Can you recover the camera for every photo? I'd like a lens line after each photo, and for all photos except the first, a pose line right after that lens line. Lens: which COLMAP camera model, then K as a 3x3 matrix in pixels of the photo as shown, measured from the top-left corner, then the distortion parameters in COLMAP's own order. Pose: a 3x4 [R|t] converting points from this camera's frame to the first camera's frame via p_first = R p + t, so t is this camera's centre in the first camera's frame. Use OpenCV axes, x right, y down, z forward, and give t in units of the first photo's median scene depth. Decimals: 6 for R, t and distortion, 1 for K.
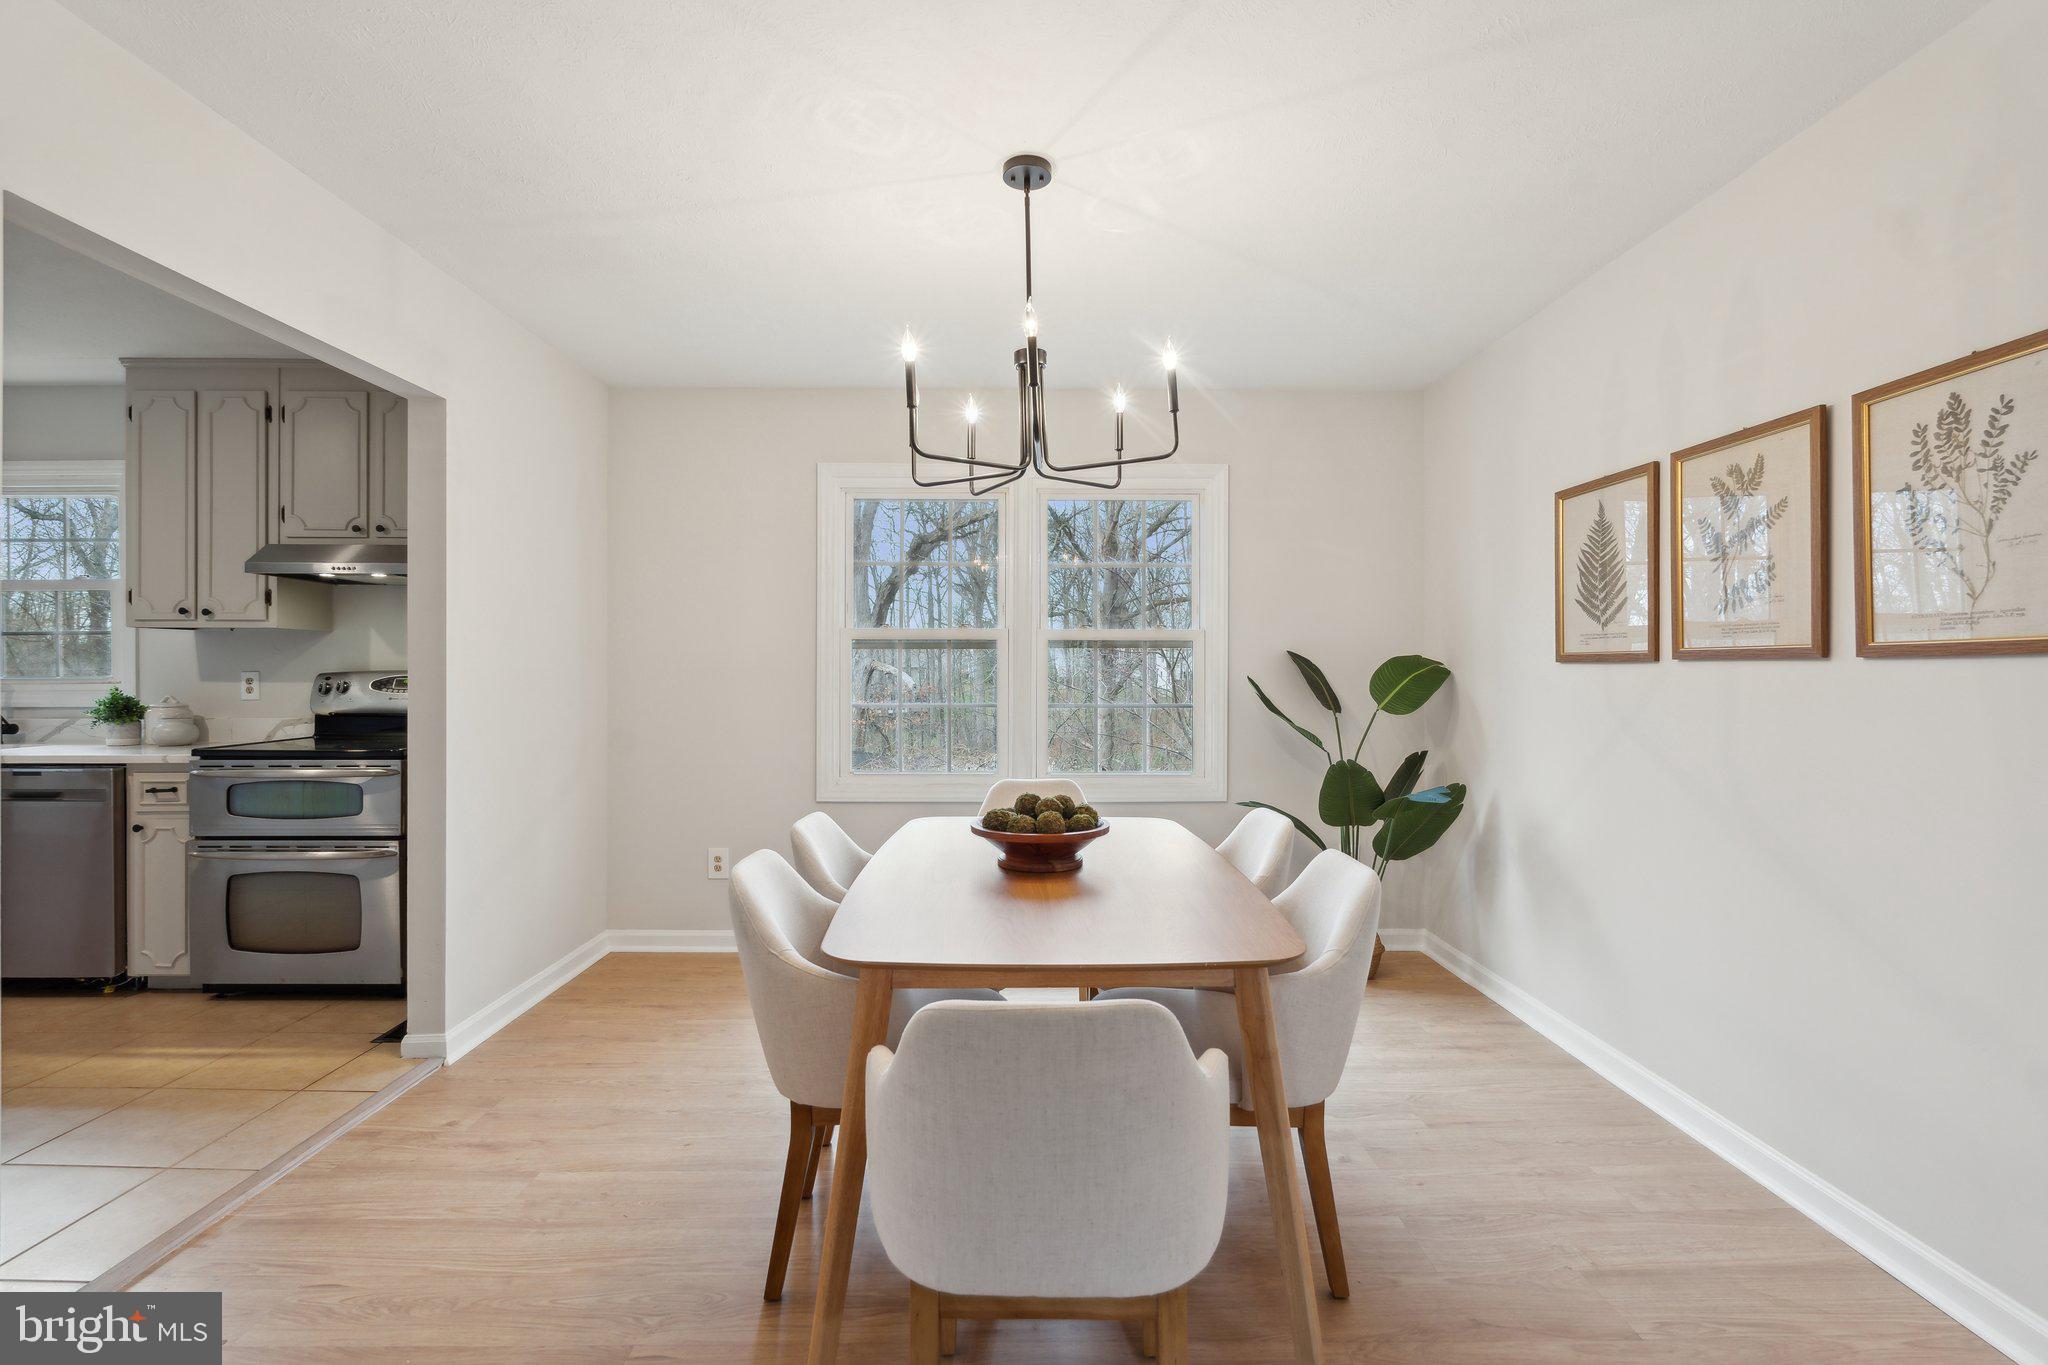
lens RADIAL K [[909.8, 0, 1023.3], [0, 909.8, 680.4], [0, 0, 1]] dist [0.001681, 0.000324]
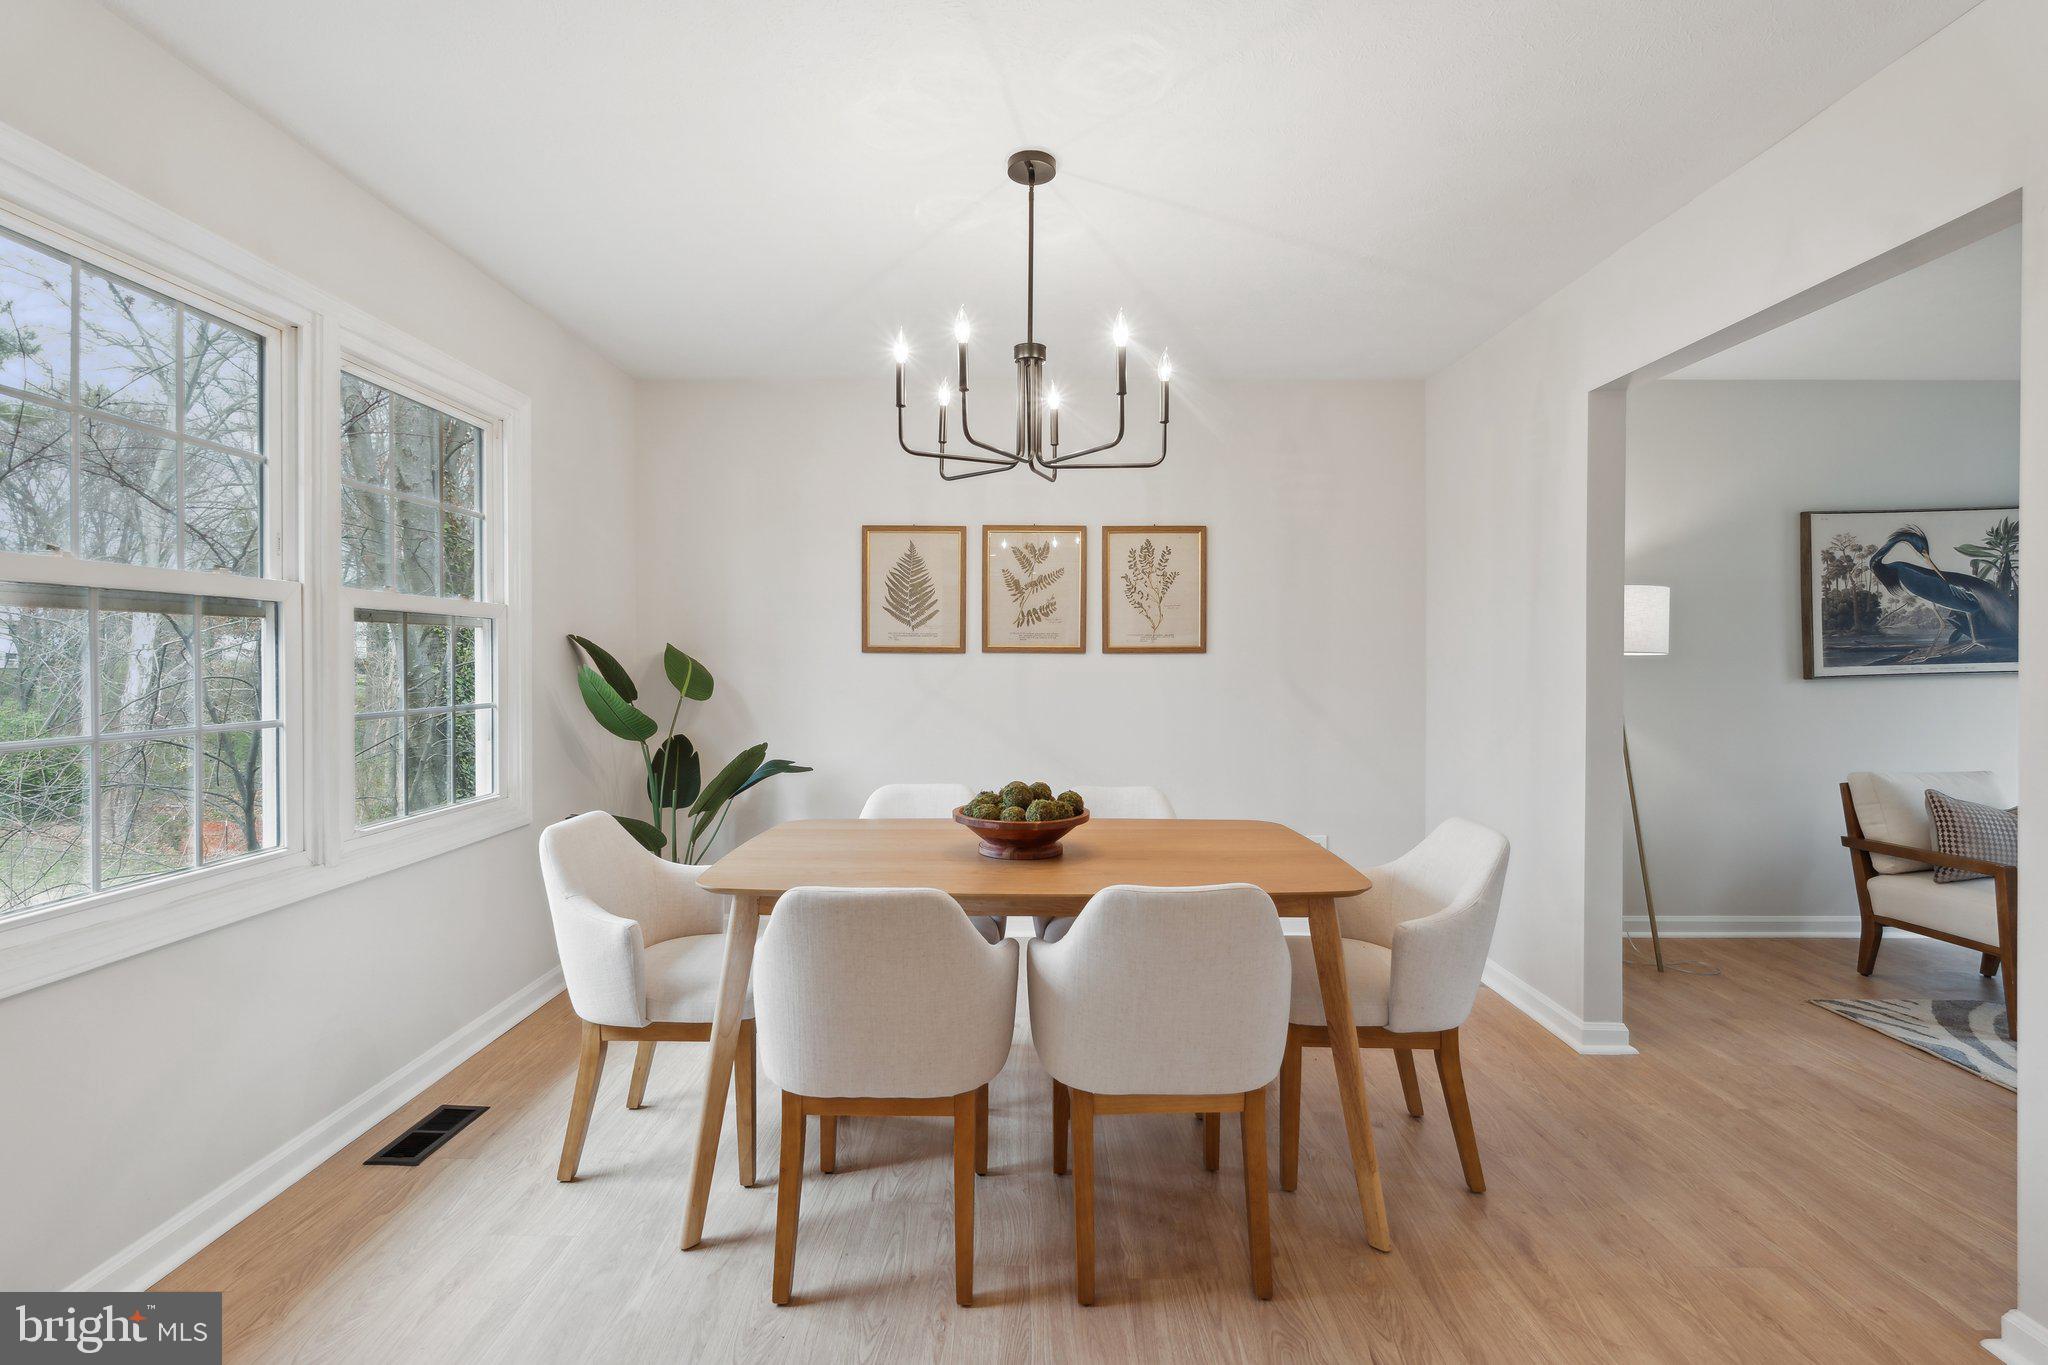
lens RADIAL K [[905.4, 0, 1024.0], [0, 905.4, 682.5], [0, 0, 1]] dist [-0.002611, -0.000278]
pose [[0.014075, -0.028637, 0.999491, -0.664382], [0.007024, 0.999568, 0.028540, -0.010302], [-0.999876, 0.006618, 0.014270, 0.661132]]
